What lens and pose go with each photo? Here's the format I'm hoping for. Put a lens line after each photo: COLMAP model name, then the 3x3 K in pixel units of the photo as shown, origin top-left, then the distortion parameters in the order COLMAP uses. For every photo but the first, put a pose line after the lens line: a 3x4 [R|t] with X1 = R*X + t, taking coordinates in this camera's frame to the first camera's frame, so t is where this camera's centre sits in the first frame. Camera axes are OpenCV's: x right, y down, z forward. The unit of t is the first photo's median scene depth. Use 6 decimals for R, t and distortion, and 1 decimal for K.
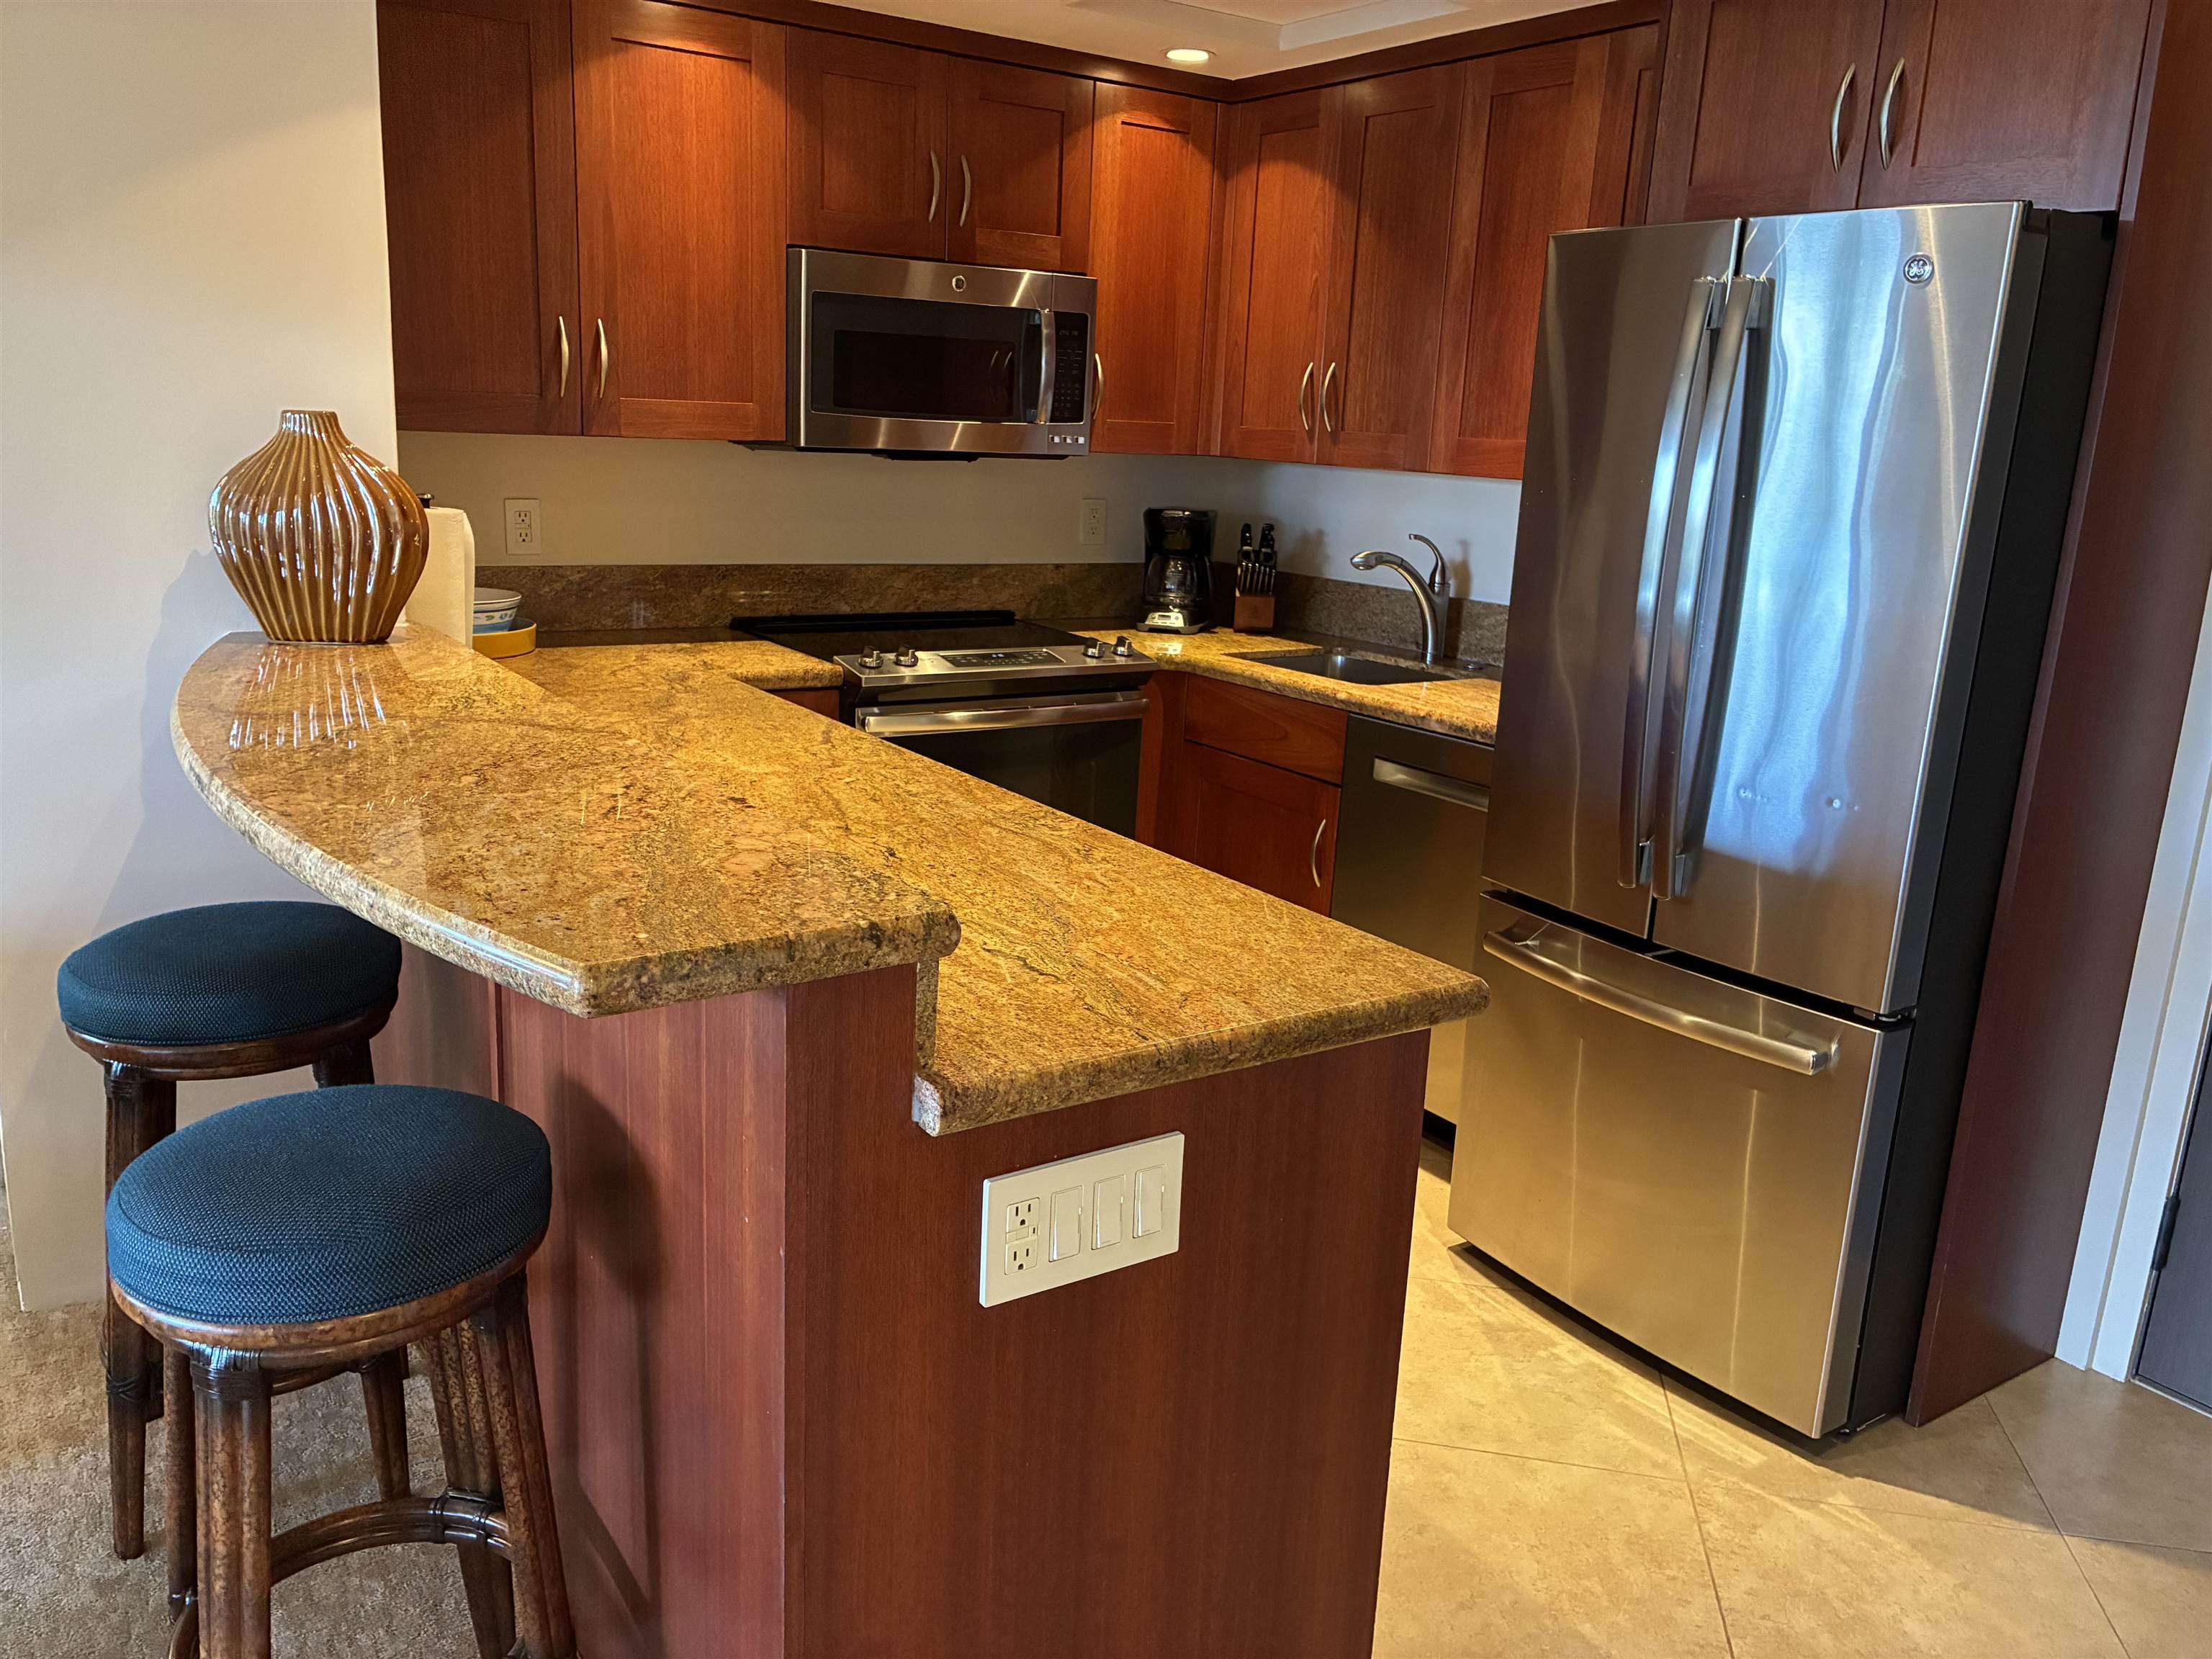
lens RADIAL K [[1688.7, 0, 1105.0], [0, 1688.7, 825.4], [0, 0, 1]] dist [0.030984, -0.038488]
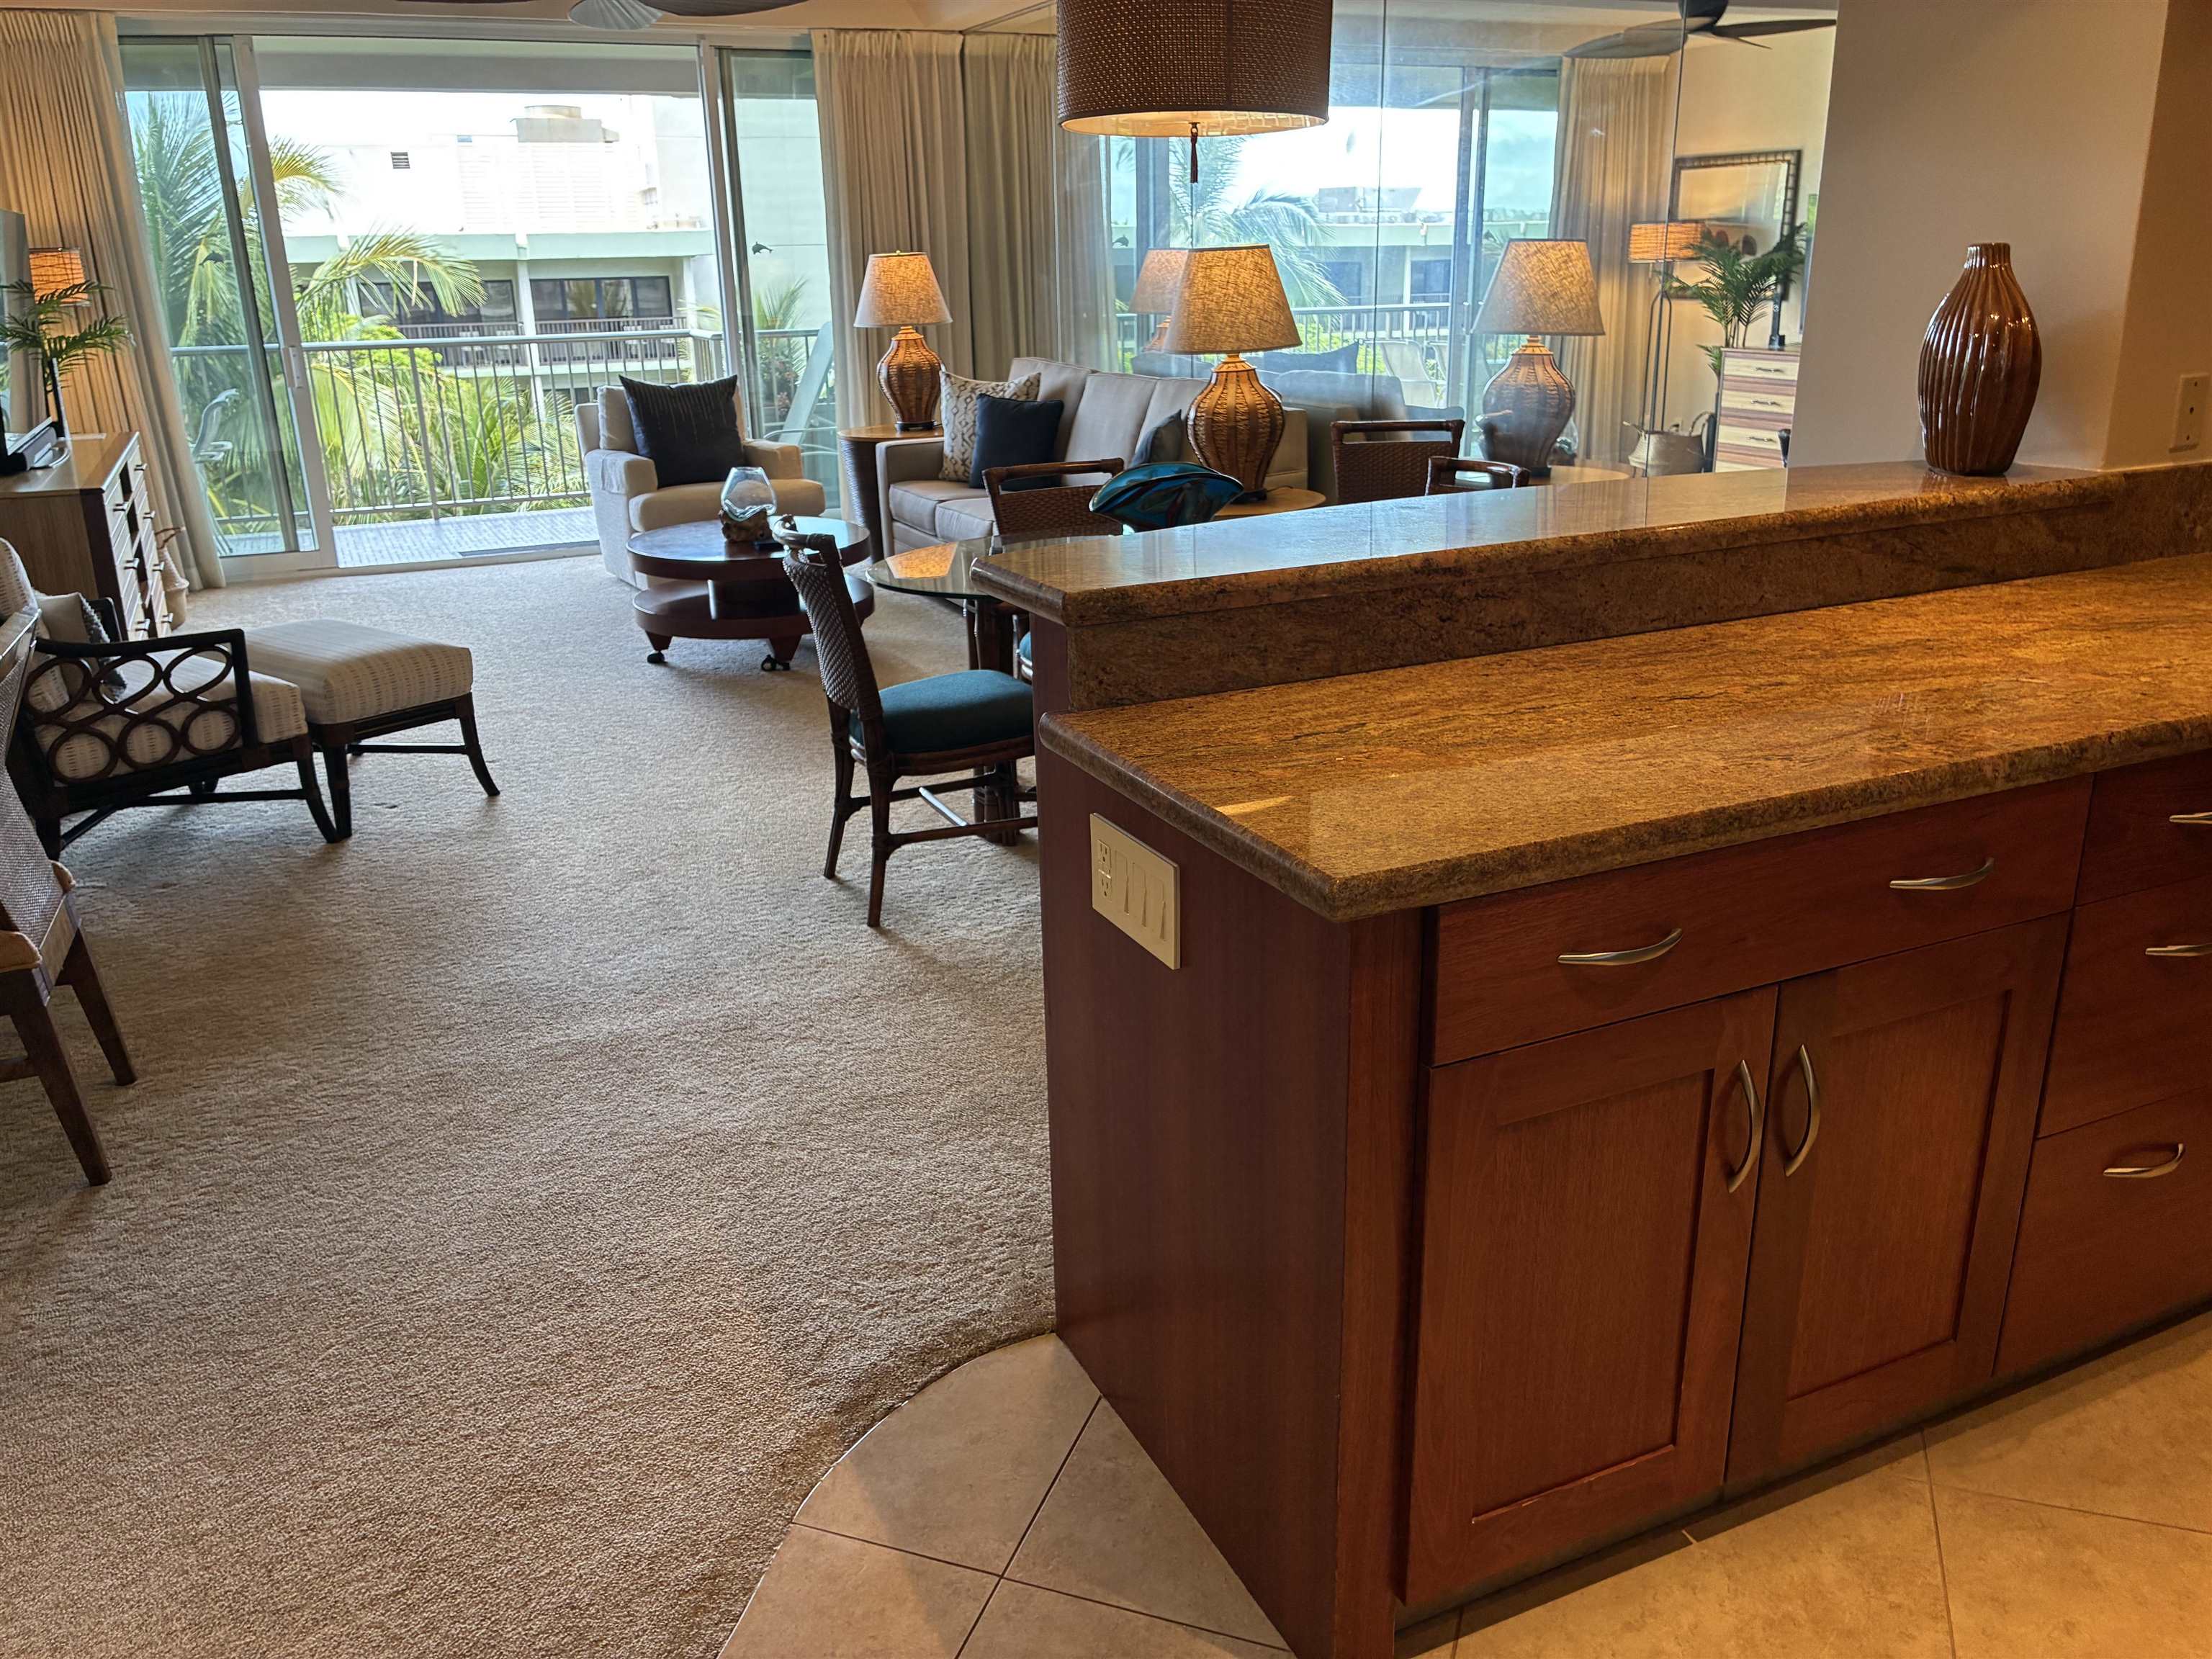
lens RADIAL K [[1688.7, 0, 1104.0], [0, 1688.7, 830.0], [0, 0, 1]] dist [0.030984, -0.038488]
pose [[-0.133628, 0.284051, -0.949452, 1.053004], [-0.219704, 0.925714, 0.307871, -0.170676], [0.966371, 0.249739, -0.061294, 0.940897]]
